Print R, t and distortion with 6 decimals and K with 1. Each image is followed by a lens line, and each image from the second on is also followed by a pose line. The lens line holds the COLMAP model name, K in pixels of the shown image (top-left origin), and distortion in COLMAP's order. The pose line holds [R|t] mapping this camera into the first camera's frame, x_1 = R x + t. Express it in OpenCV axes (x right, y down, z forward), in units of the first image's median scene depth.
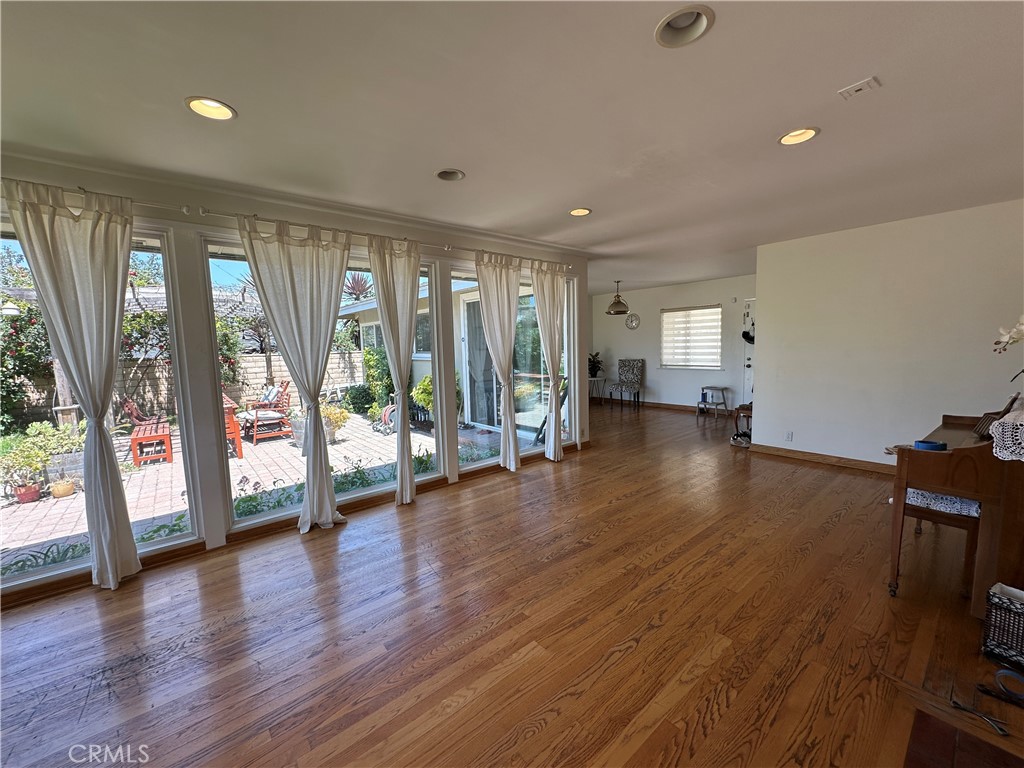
lens RADIAL K [[408.7, 0, 513.0], [0, 408.7, 386.0], [0, 0, 1]] dist [-0.001993, 0.000478]
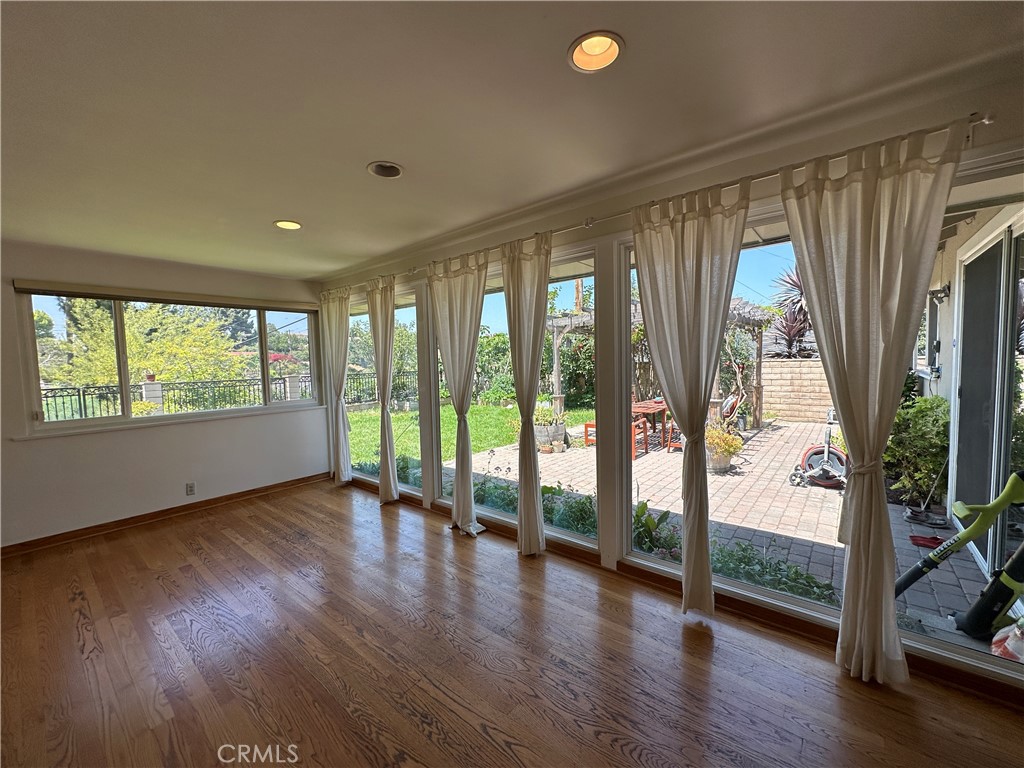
lens RADIAL K [[408.7, 0, 514.2], [0, 408.7, 385.4], [0, 0, 1]] dist [-0.001993, 0.000478]
pose [[0.180650, 0.081214, -0.980189, 0.533447], [-0.078996, 0.994563, 0.067846, -0.112454], [0.980370, 0.065175, 0.186083, 0.811013]]
